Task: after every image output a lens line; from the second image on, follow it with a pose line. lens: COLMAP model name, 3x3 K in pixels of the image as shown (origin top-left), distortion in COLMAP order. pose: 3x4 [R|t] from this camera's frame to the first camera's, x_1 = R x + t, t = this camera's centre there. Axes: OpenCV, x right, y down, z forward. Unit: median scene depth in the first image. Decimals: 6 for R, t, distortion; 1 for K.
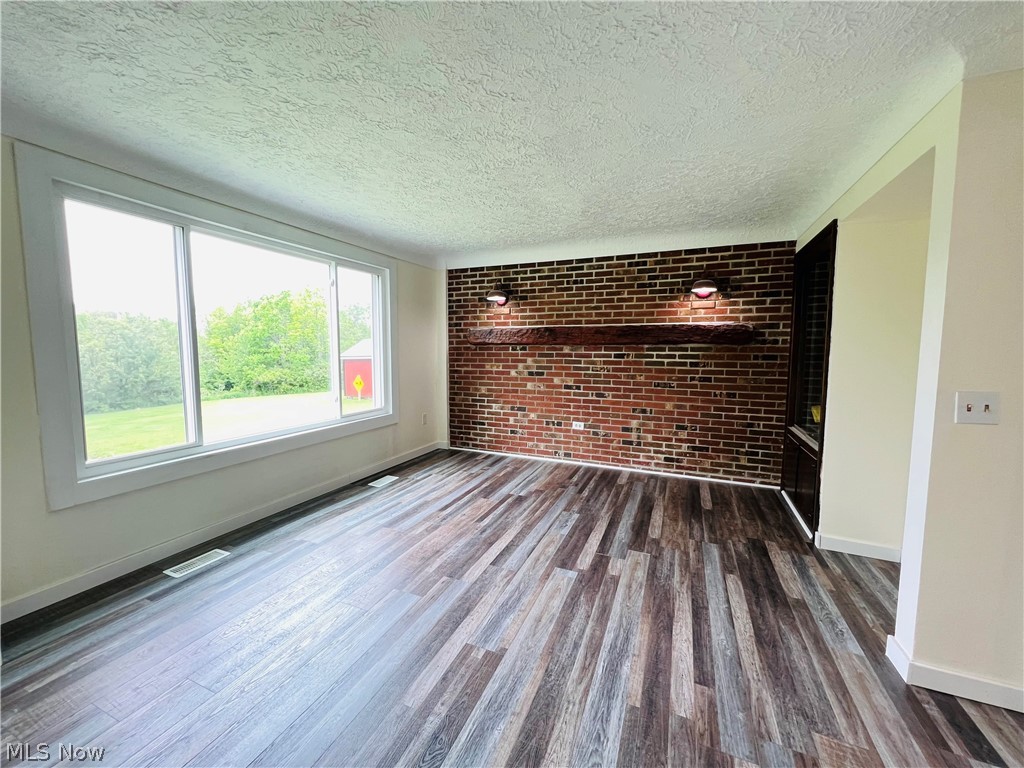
lens RADIAL K [[408.9, 0, 511.4], [0, 408.9, 382.0], [0, 0, 1]] dist [-0.000011, 0.000409]
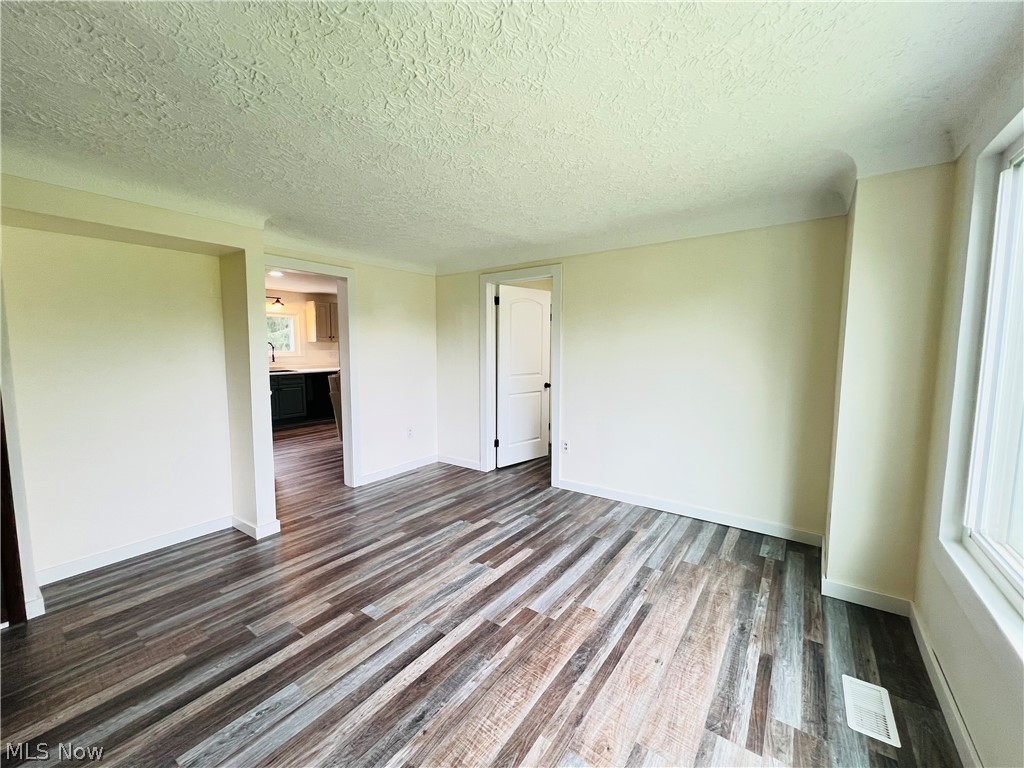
lens RADIAL K [[408.9, 0, 511.4], [0, 408.9, 382.0], [0, 0, 1]] dist [-0.000011, 0.000409]
pose [[-0.974071, -0.023243, 0.225047, -0.203369], [0.015357, 0.985622, 0.168265, -0.106295], [-0.225722, 0.167358, -0.959709, 0.963945]]
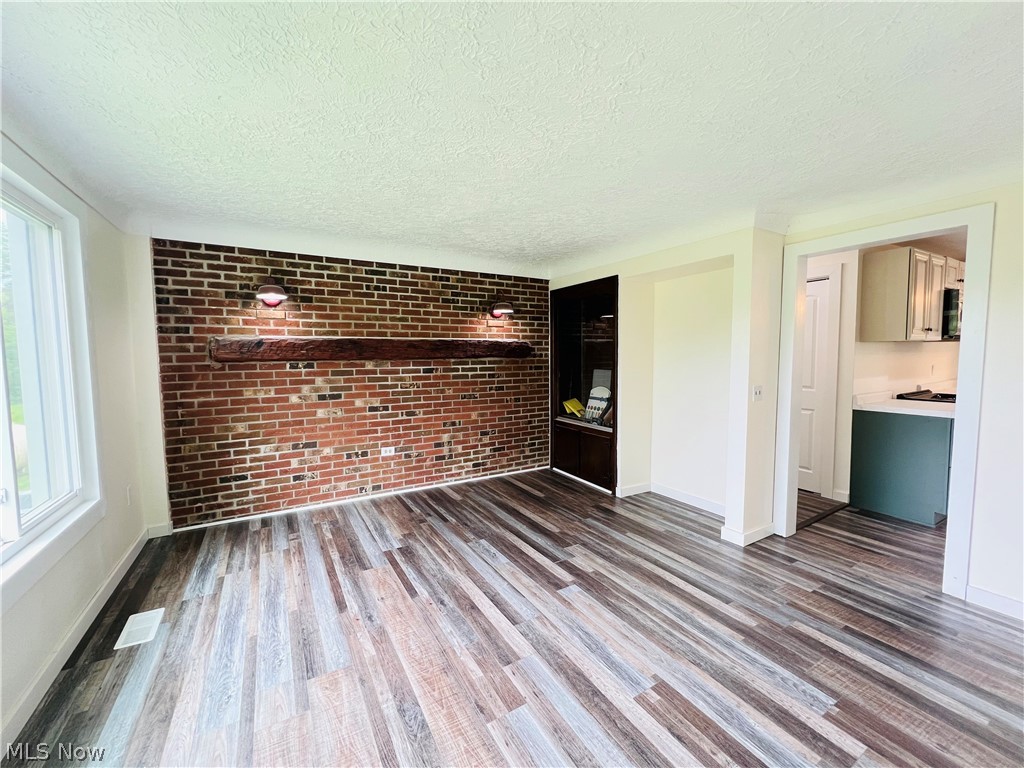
lens RADIAL K [[408.9, 0, 511.4], [0, 408.9, 382.0], [0, 0, 1]] dist [-0.000011, 0.000409]
pose [[0.590669, -0.061867, 0.804539, -0.408717], [0.076465, 0.996861, 0.020518, -0.042884], [-0.803283, 0.049399, 0.593546, 0.275452]]
